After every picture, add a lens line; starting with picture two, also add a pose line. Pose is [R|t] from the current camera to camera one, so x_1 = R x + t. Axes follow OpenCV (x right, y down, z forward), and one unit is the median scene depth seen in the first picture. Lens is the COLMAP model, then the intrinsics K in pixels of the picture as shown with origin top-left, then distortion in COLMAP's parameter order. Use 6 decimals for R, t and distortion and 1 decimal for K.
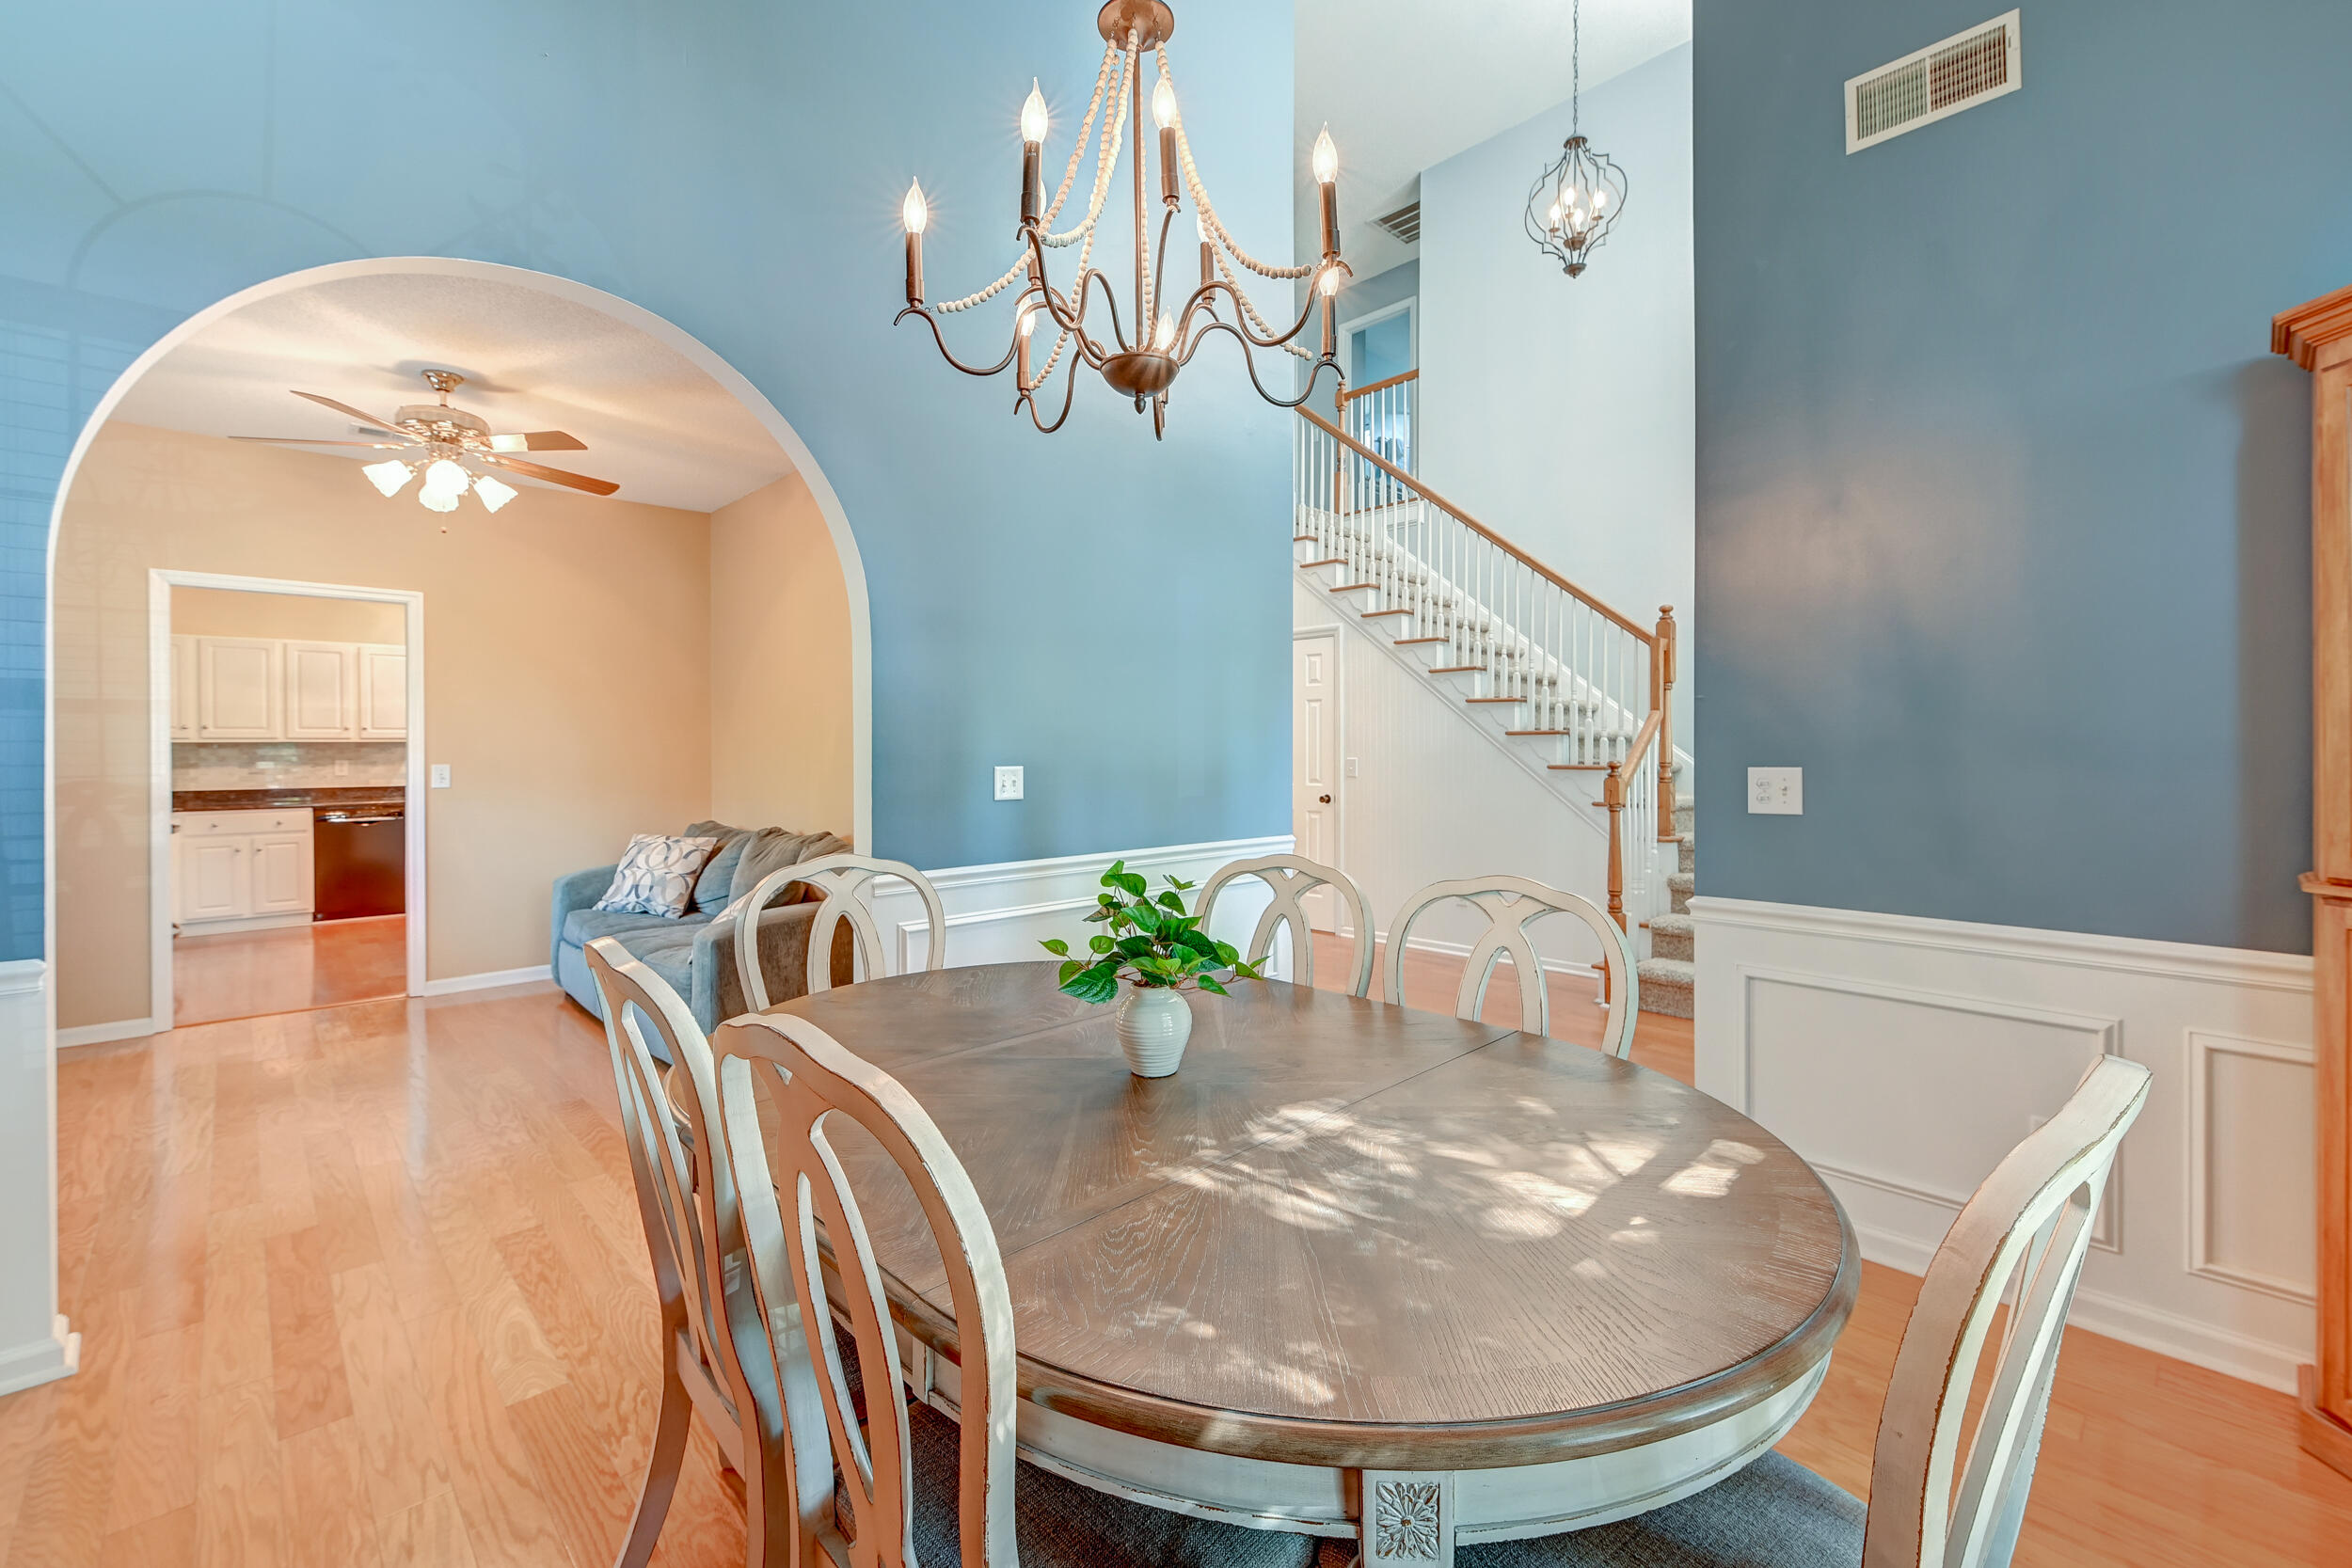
lens RADIAL K [[1010.4, 0, 1166.4], [0, 1010.4, 744.2], [0, 0, 1]] dist [0.021028, -0.000121]
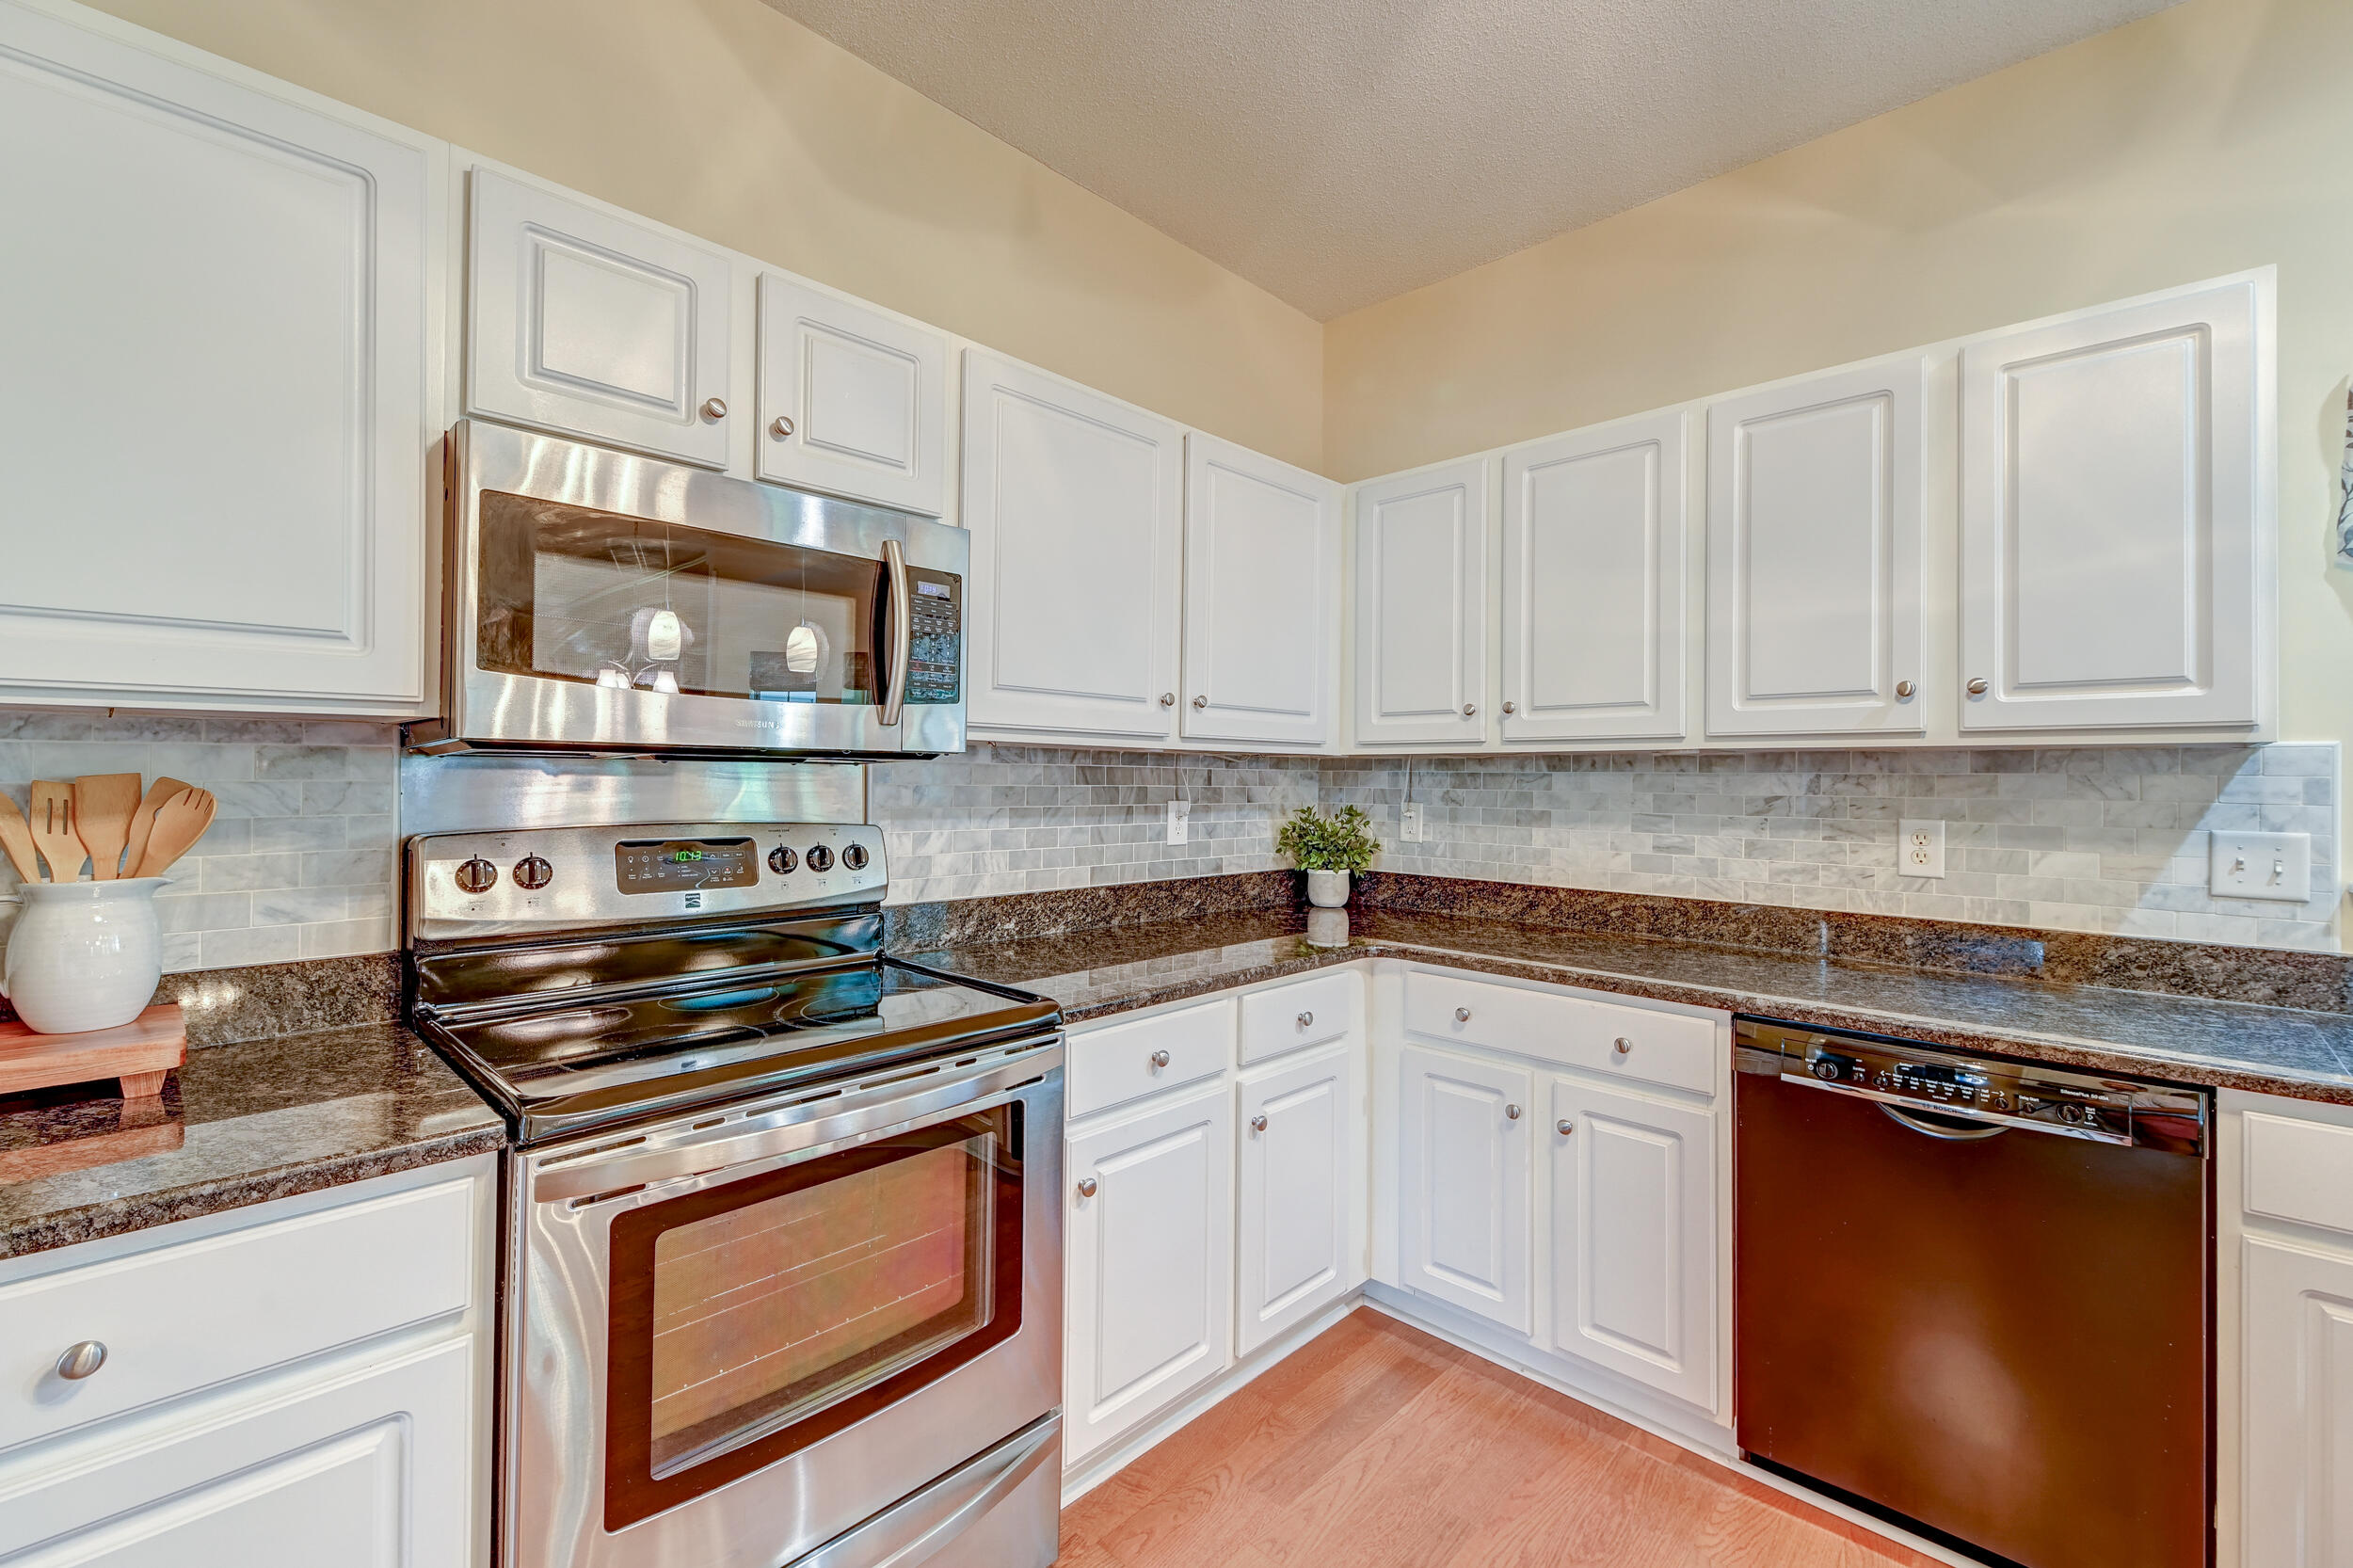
lens RADIAL K [[992.9, 0, 1174.7], [0, 992.9, 766.9], [0, 0, 1]] dist [0.026157, -0.013962]
pose [[0.054947, -0.003928, -0.998482, -0.819526], [-0.009110, 0.999949, -0.004435, 0.007437], [0.998448, 0.009339, 0.054908, 1.167604]]
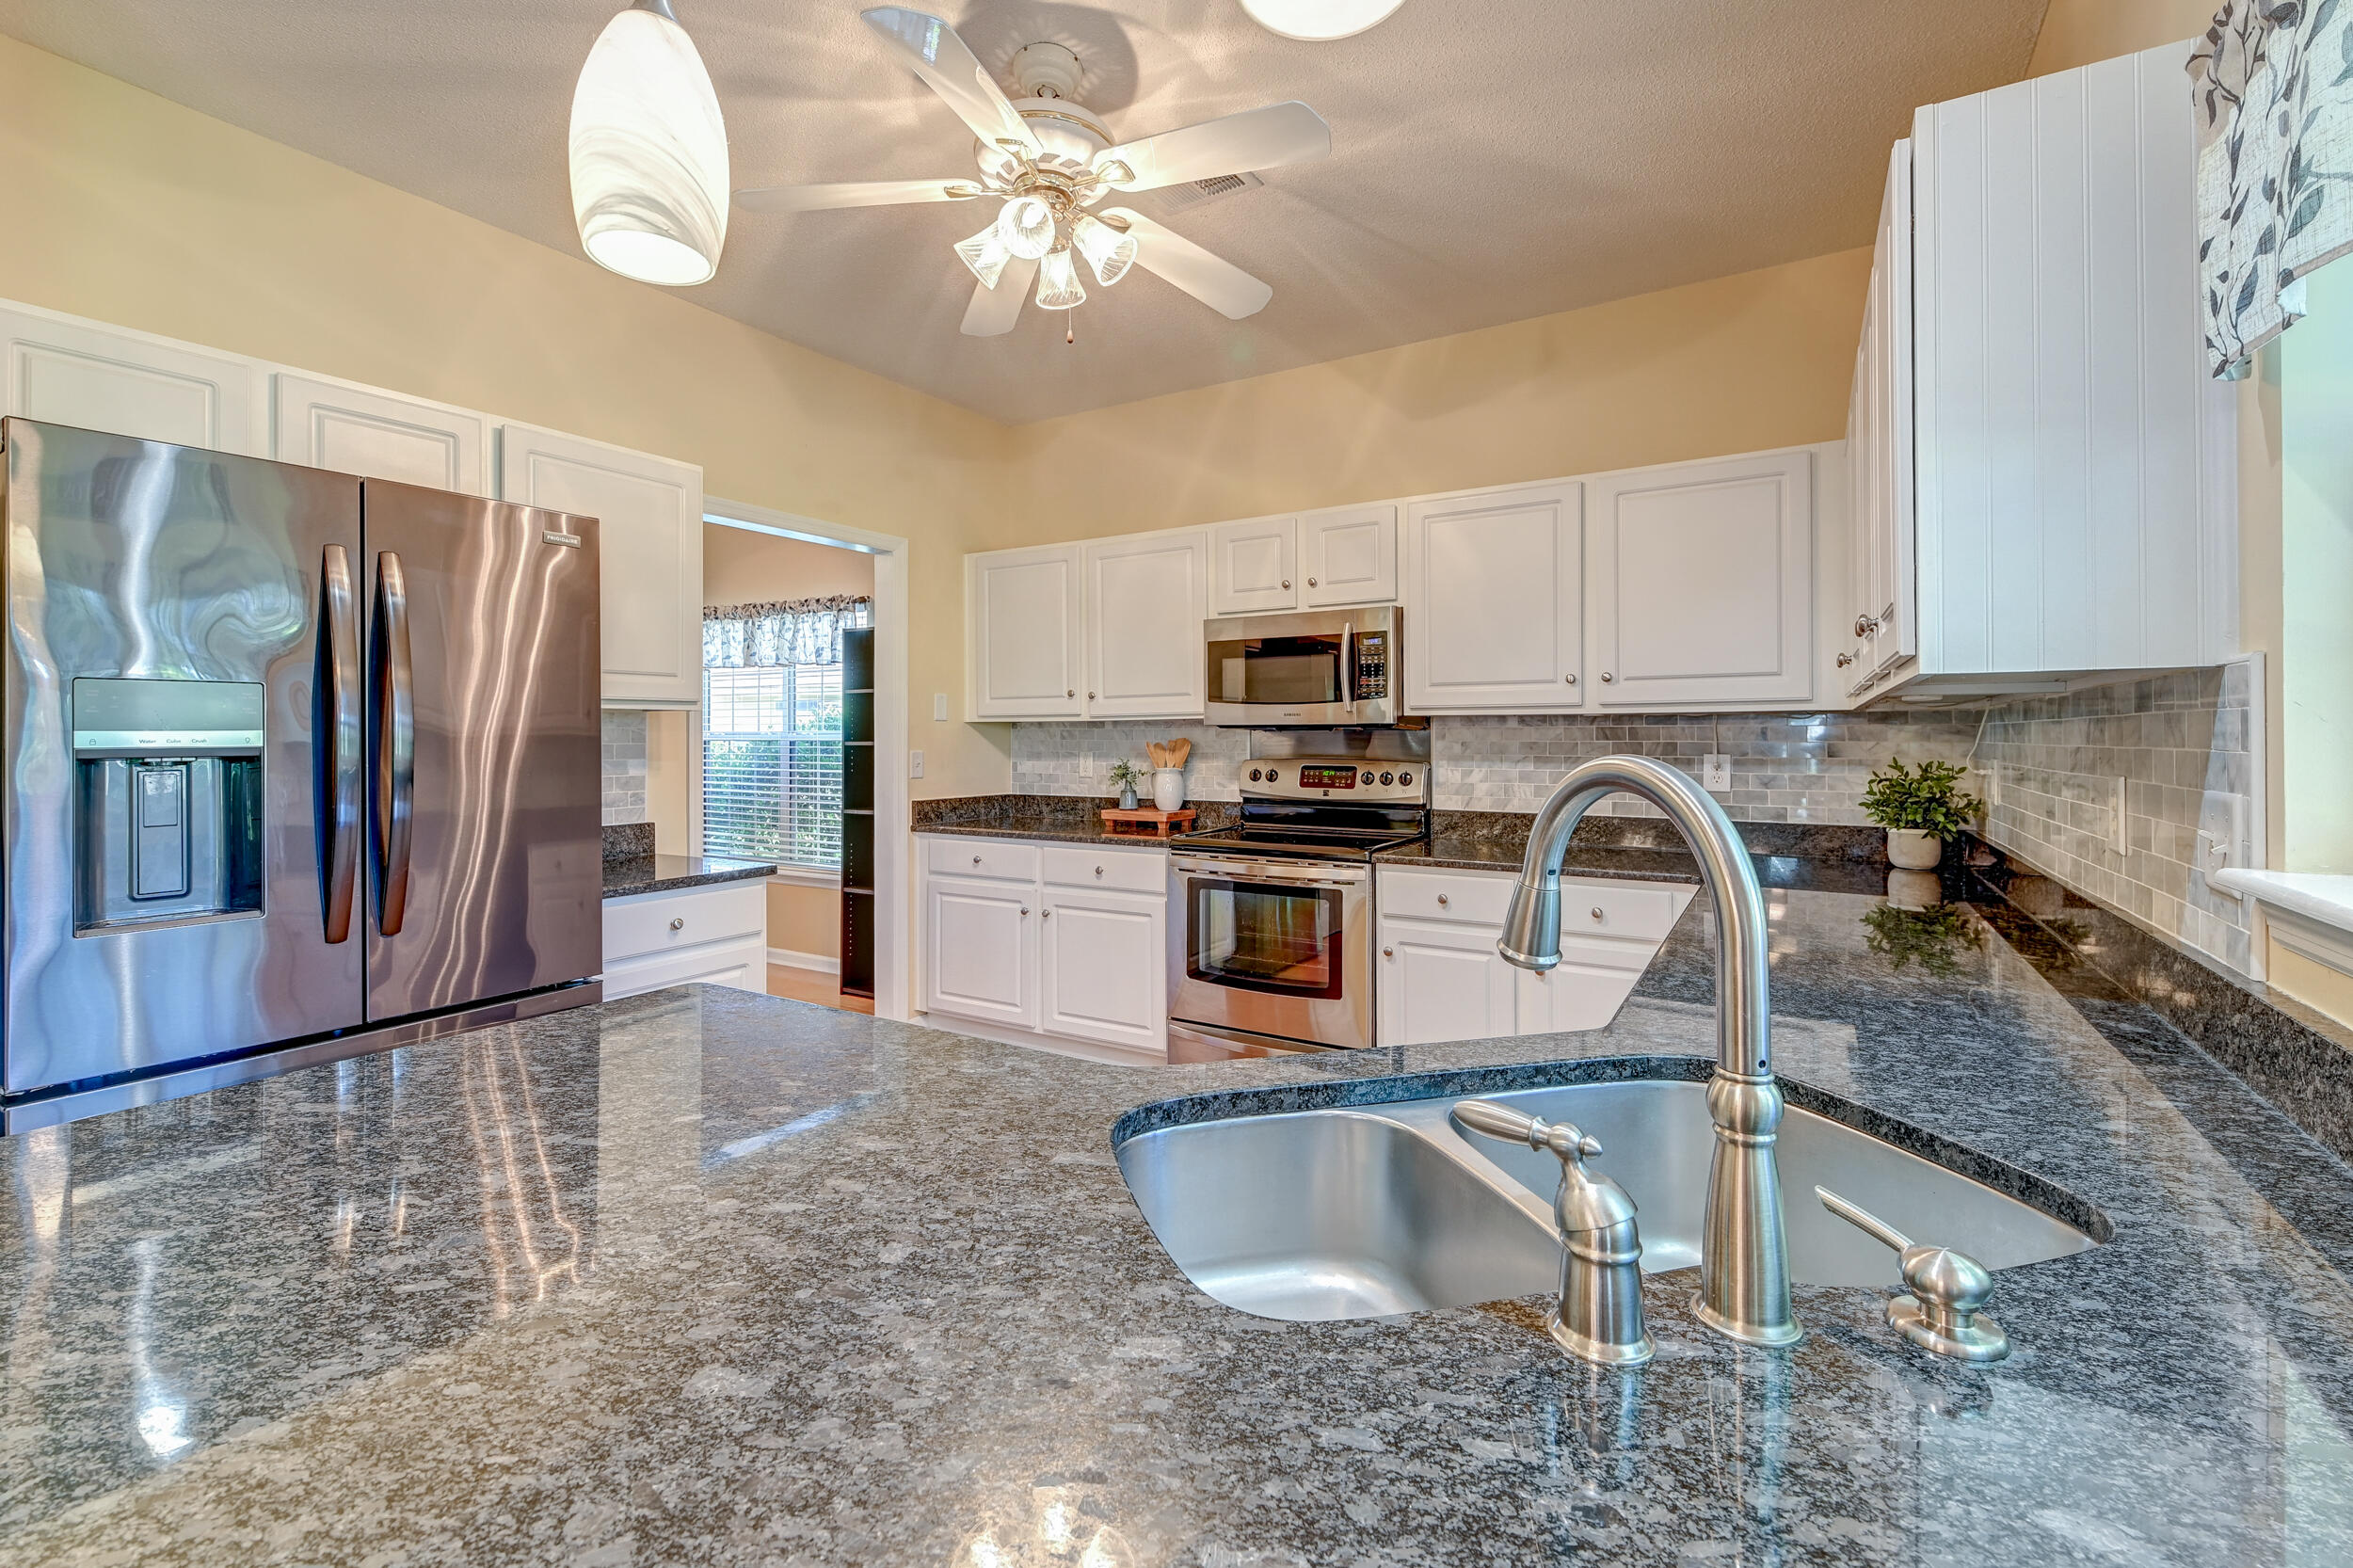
lens RADIAL K [[1017.8, 0, 1154.2], [0, 1017.8, 732.4], [0, 0, 1]] dist [0.012411, -0.007948]
pose [[-0.967495, 0.006678, -0.252803, -0.845718], [0.008319, 0.999951, -0.005423, 0.010032], [0.252754, -0.007350, -0.967503, 1.691515]]
